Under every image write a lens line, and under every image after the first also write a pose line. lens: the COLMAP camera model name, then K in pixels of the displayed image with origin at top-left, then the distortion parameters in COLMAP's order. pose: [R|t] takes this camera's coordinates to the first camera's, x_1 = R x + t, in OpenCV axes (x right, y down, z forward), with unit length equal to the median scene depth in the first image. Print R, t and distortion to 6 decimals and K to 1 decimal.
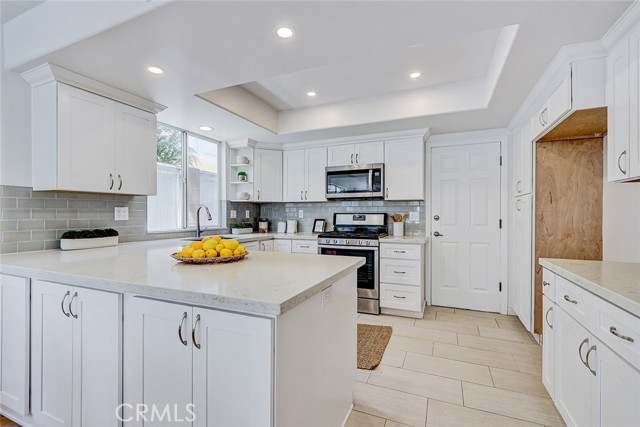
lens RADIAL K [[296.7, 0, 316.2], [0, 296.7, 216.6], [0, 0, 1]] dist [0.010507, 0.000410]
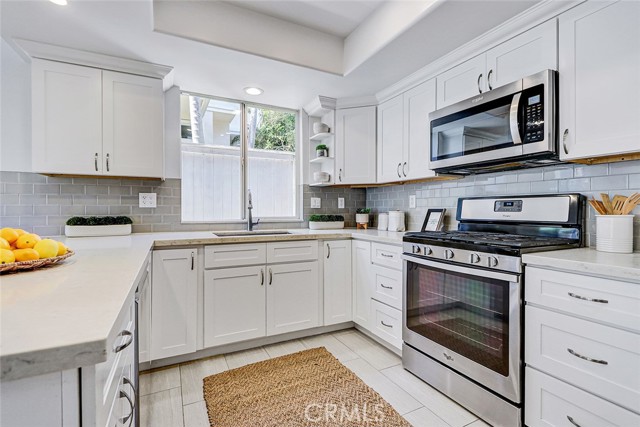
lens RADIAL K [[296.7, 0, 317.1], [0, 296.7, 210.2], [0, 0, 1]] dist [0.010507, 0.000410]
pose [[0.768706, 0.001708, -0.639600, 0.236687], [-0.005487, 0.999977, -0.003924, 0.015501], [0.639578, 0.006526, 0.768698, 0.472643]]
